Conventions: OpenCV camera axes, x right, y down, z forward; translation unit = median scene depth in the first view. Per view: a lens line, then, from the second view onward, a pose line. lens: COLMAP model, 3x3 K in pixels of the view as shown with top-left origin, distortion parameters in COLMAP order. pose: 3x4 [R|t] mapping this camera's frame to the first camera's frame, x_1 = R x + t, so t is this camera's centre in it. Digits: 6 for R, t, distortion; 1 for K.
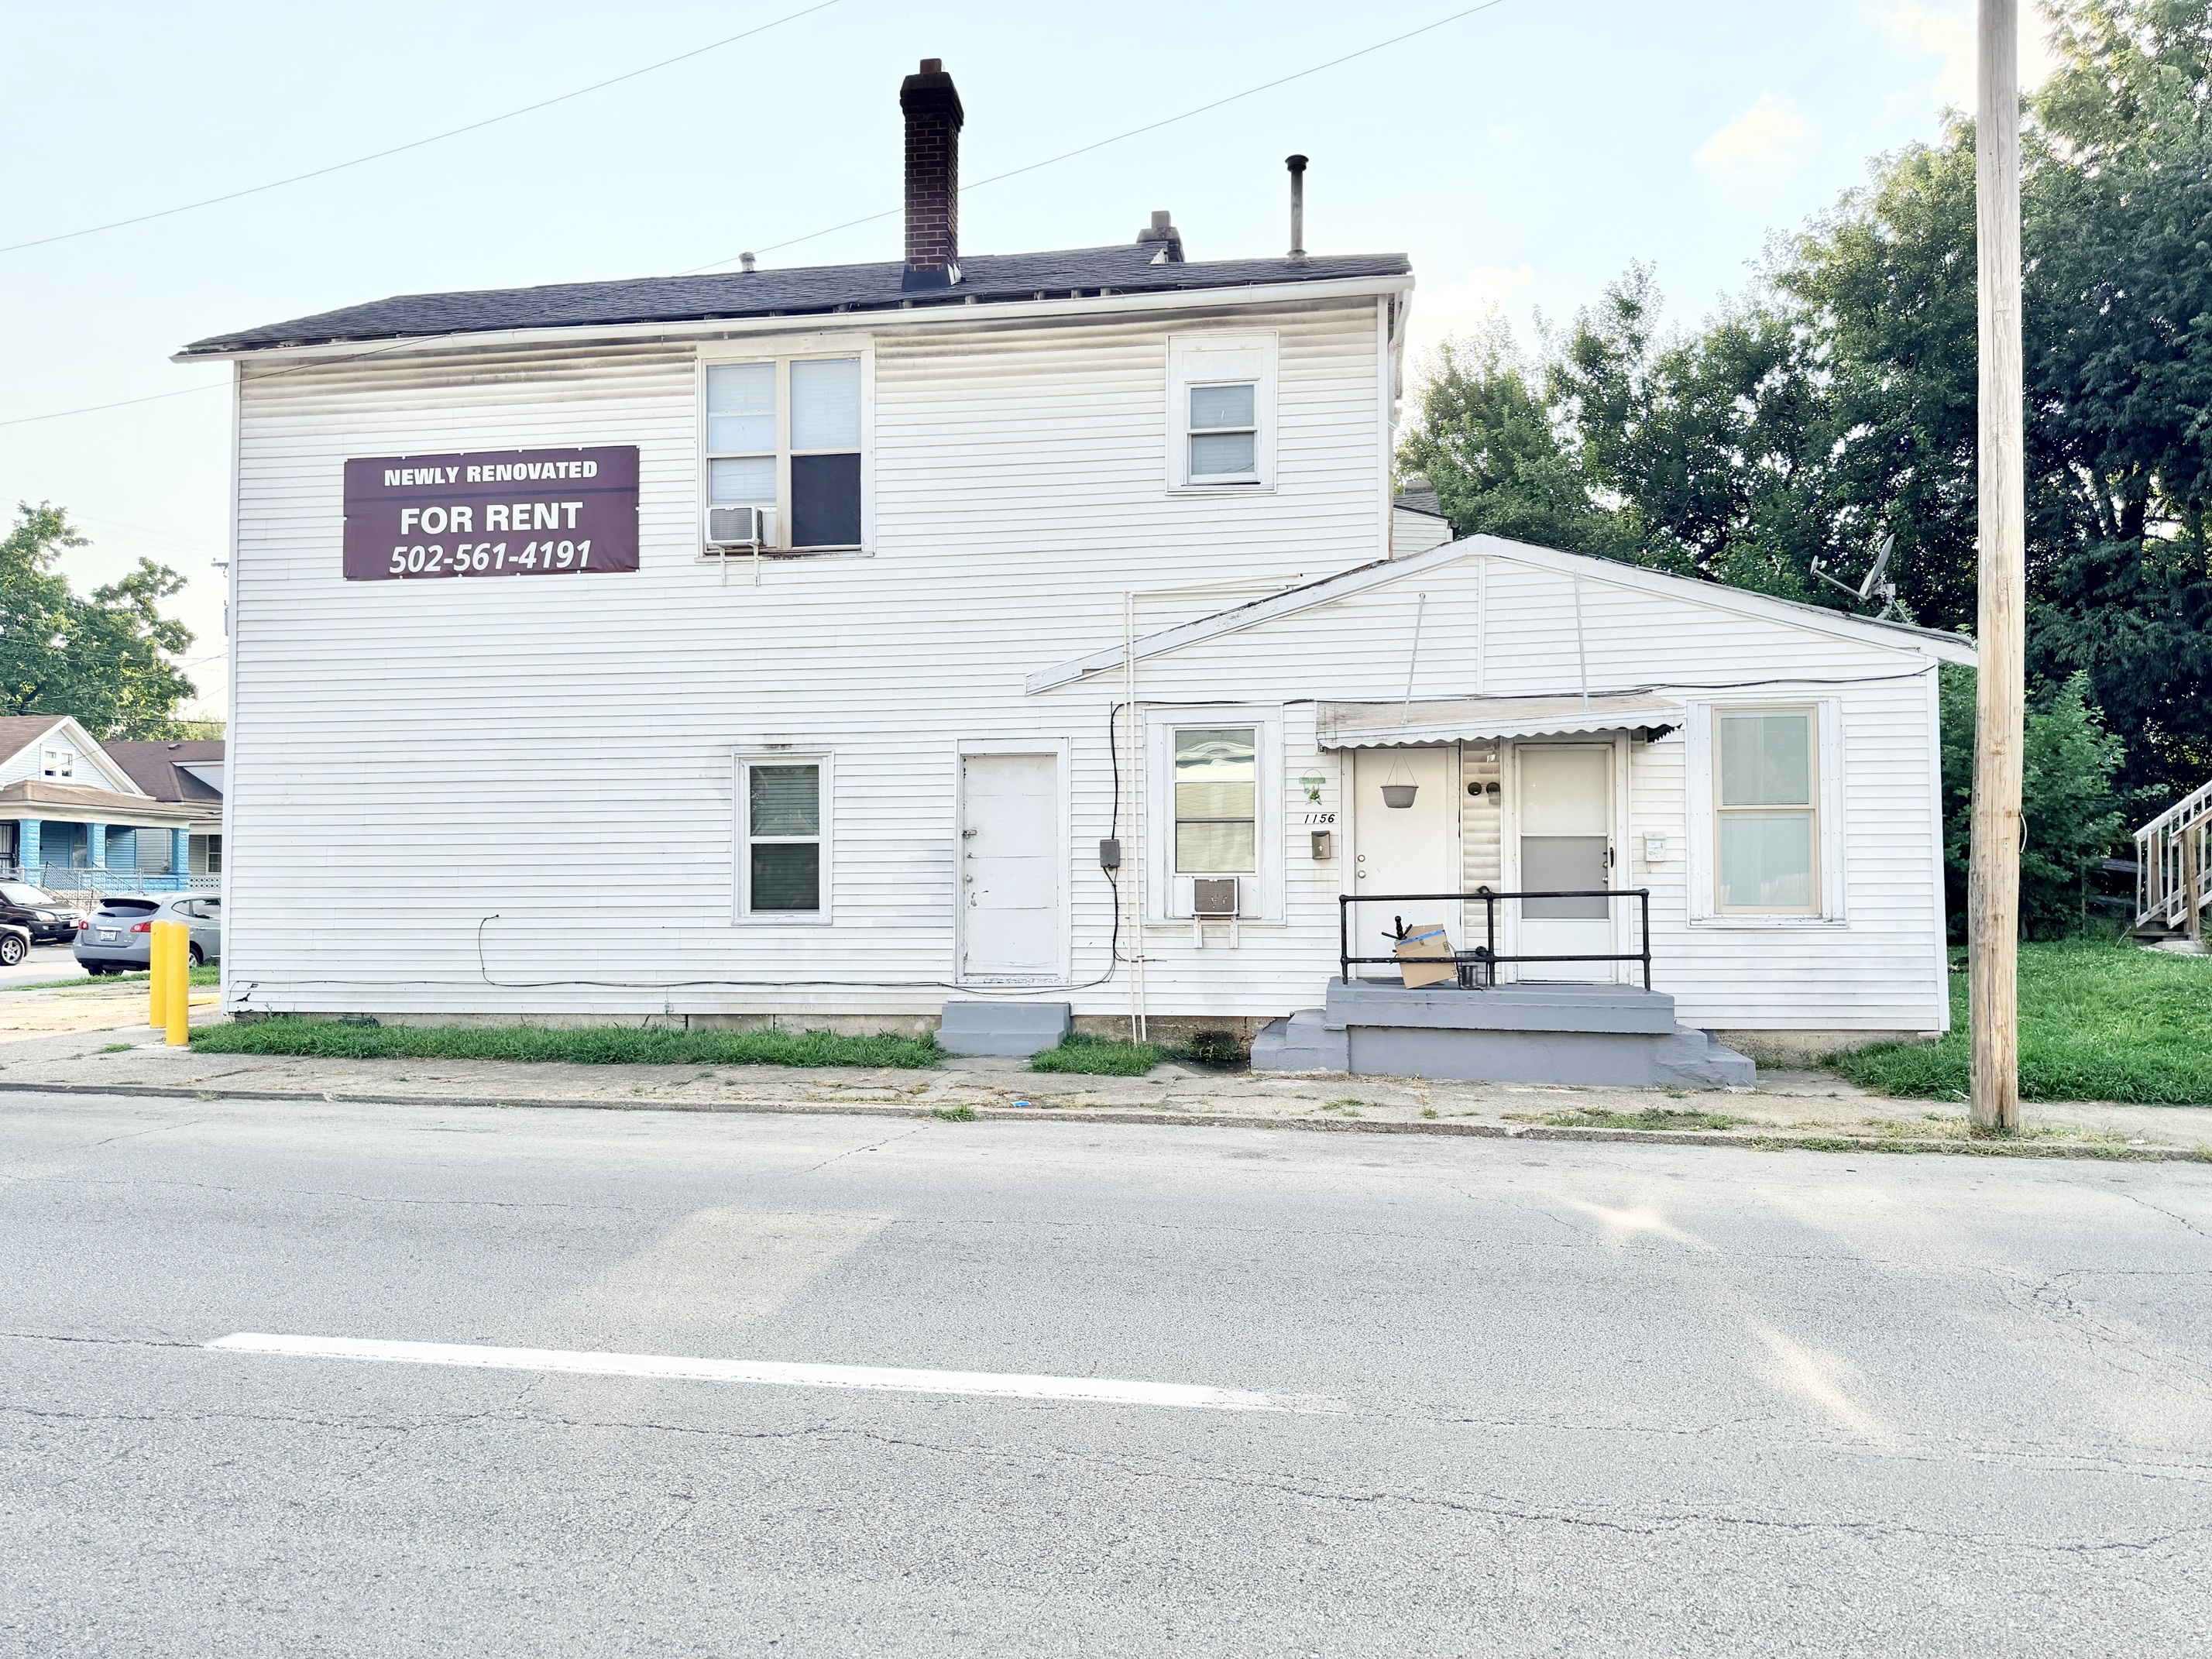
lens RADIAL K [[1538.0, 0, 1088.9], [0, 1538.0, 874.0], [0, 0, 1]] dist [0.061722, -0.037768]
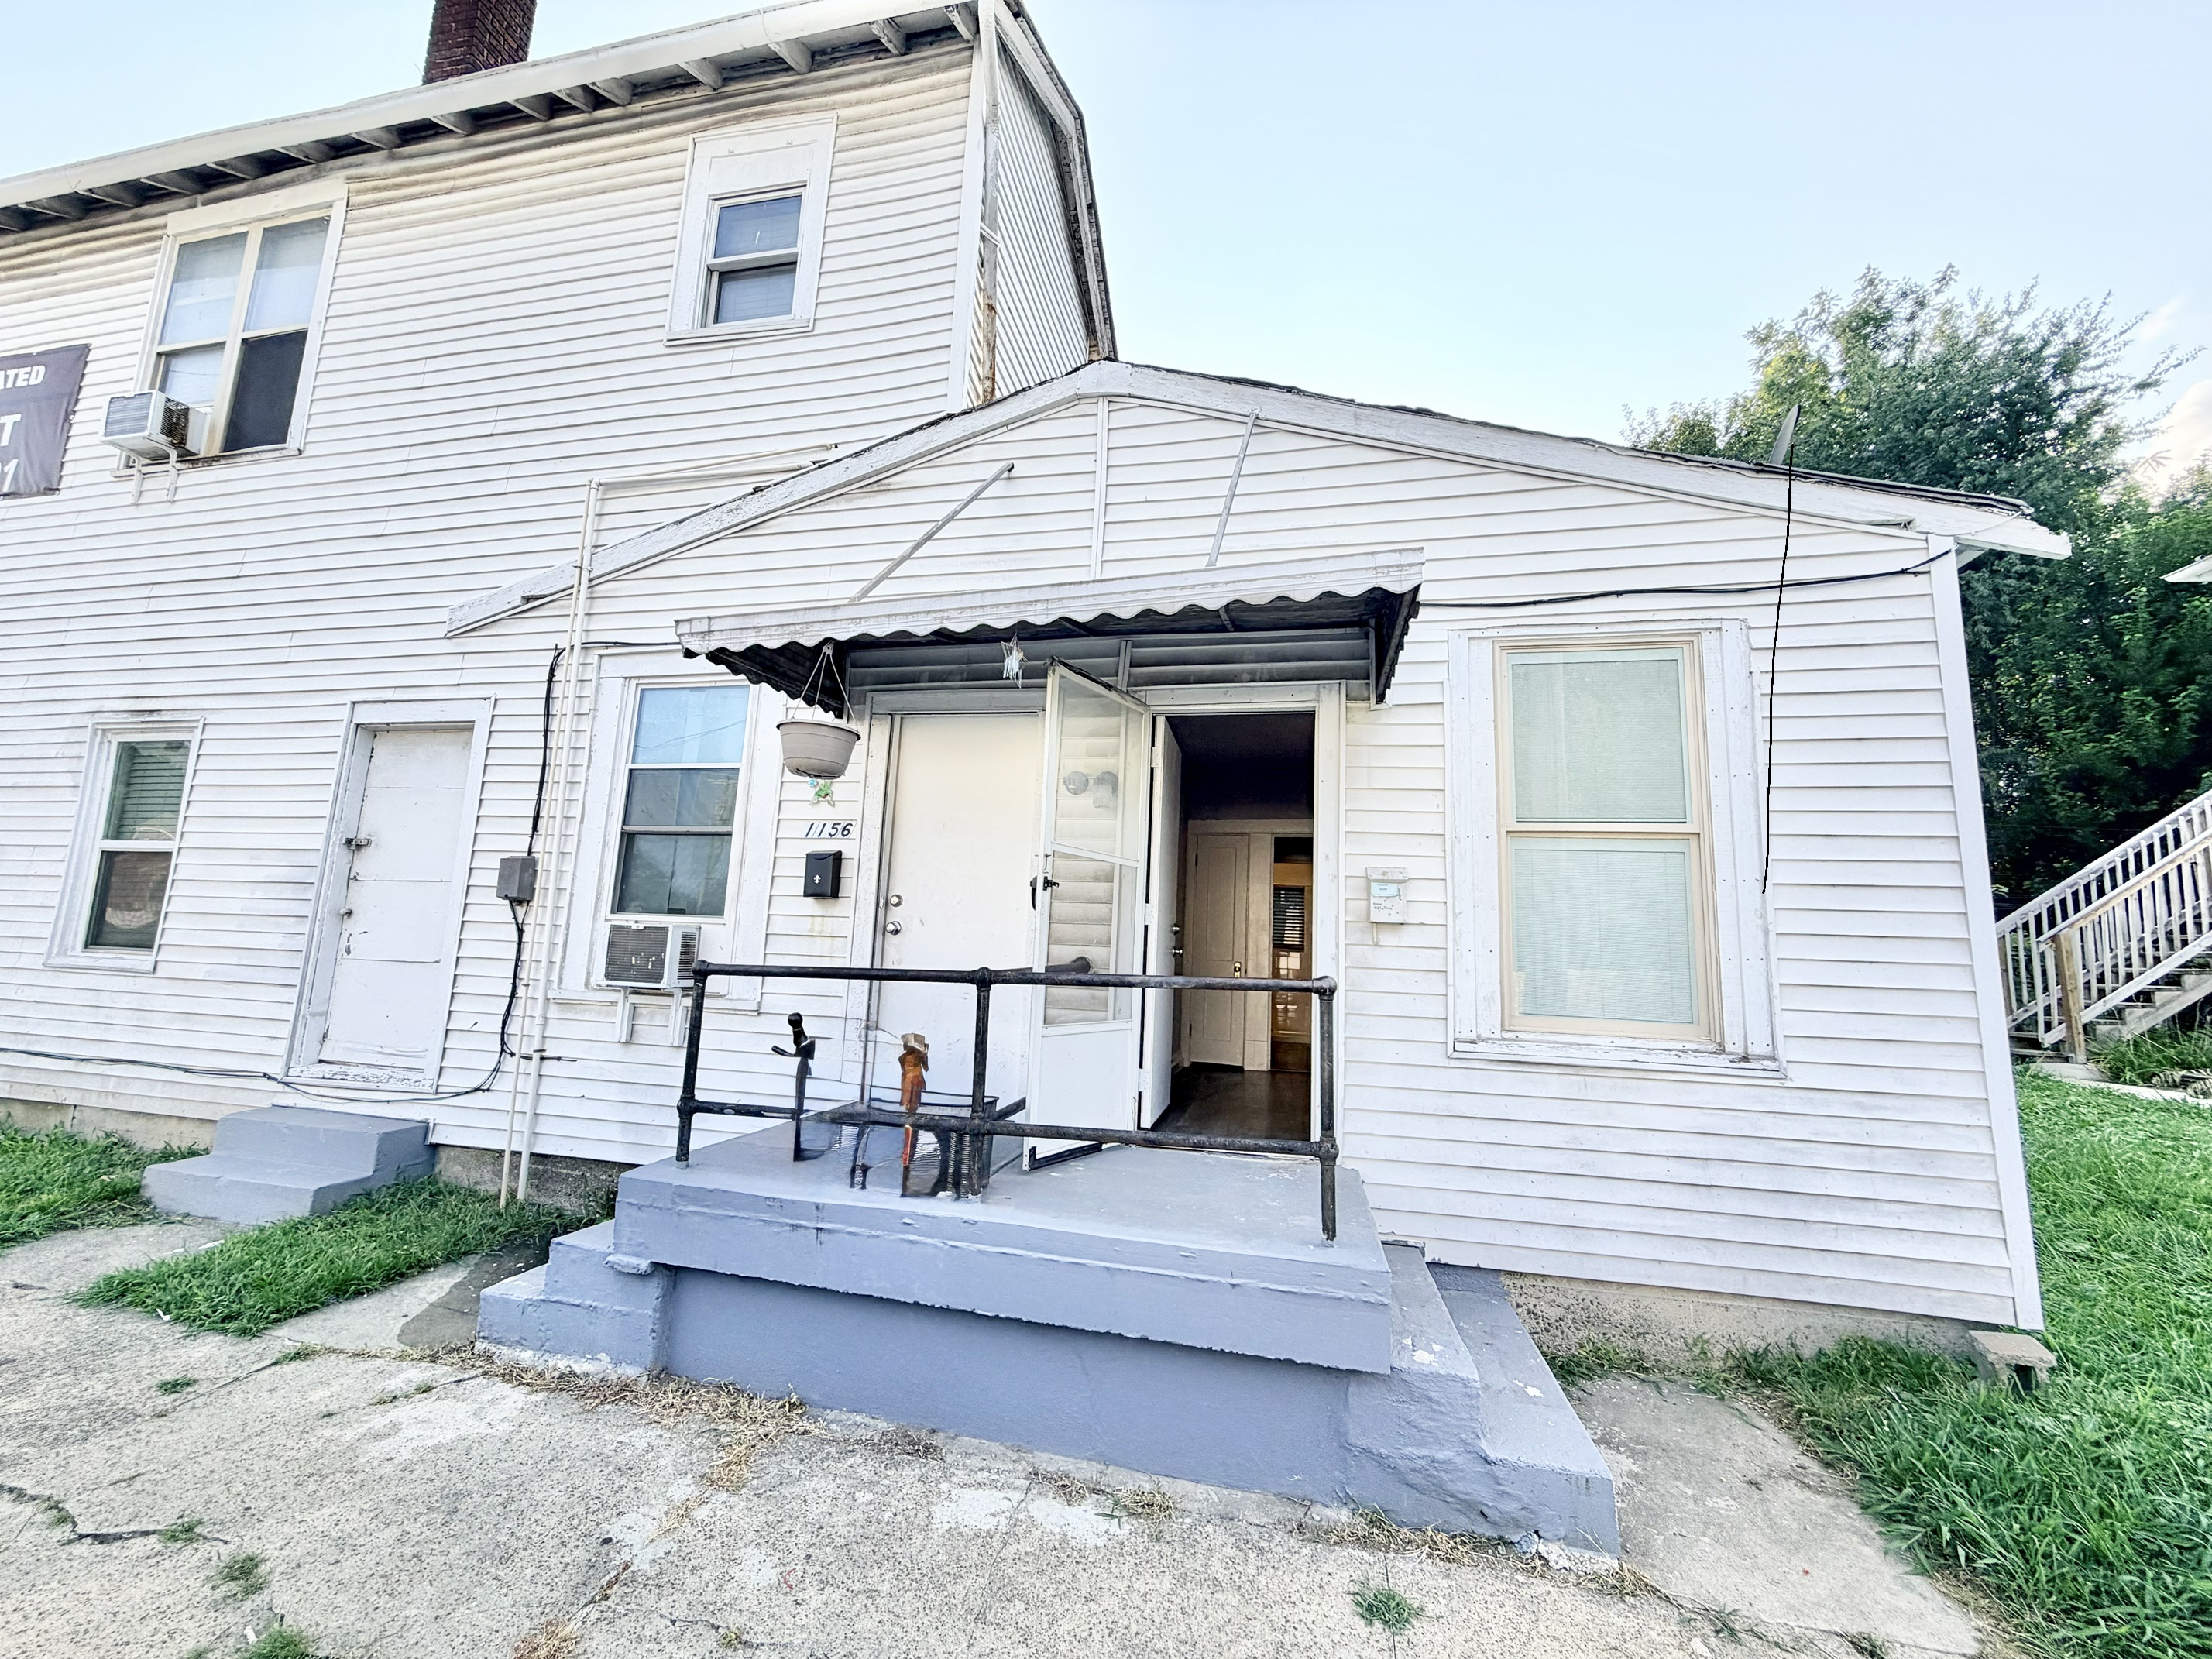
lens RADIAL K [[888.0, 0, 1109.2], [0, 888.0, 841.8], [0, 0, 1]] dist [-0.007614, -0.000689]
pose [[0.997799, 0.037170, -0.054915, 0.259879], [-0.043609, 0.991677, -0.121143, 0.004494], [0.049955, 0.123271, 0.991115, 0.629925]]
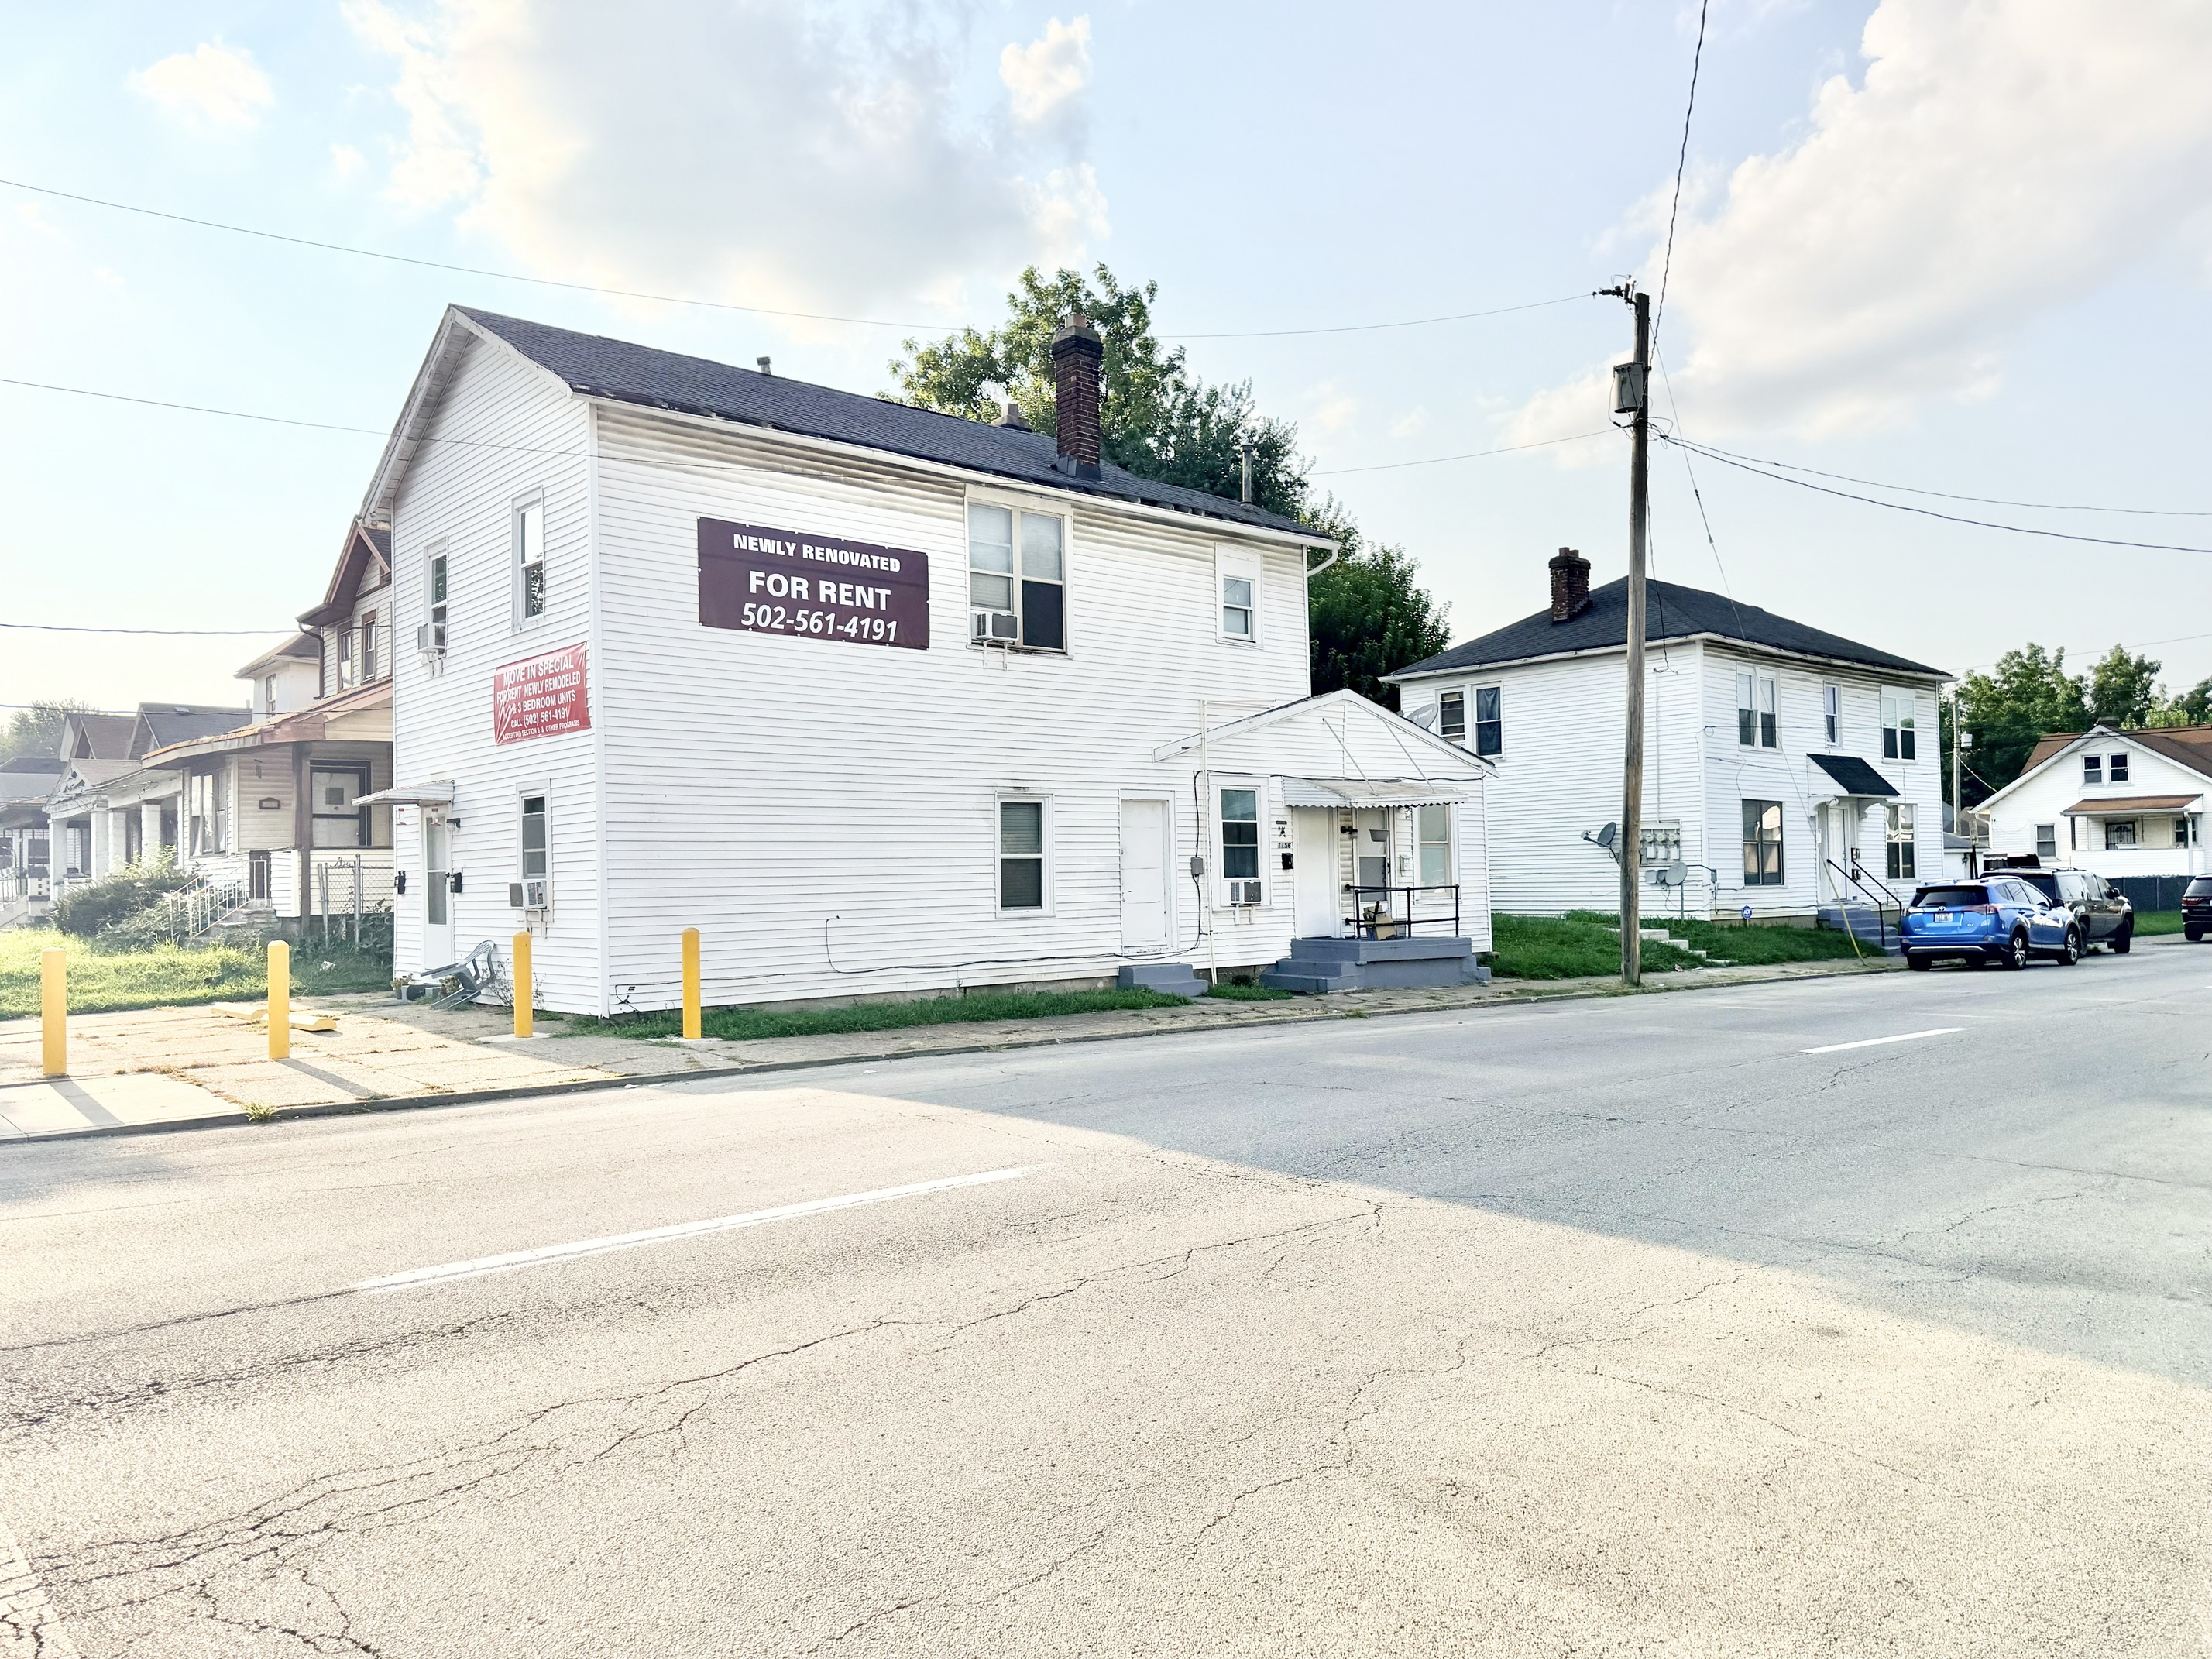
lens RADIAL K [[1538.0, 0, 1083.0], [0, 1538.0, 880.3], [0, 0, 1]] dist [0.061722, -0.037768]
pose [[0.653196, -0.007919, 0.757147, -1.207763], [0.003948, 0.999967, 0.007053, -0.010111], [-0.757179, -0.001618, 0.653206, 0.055315]]
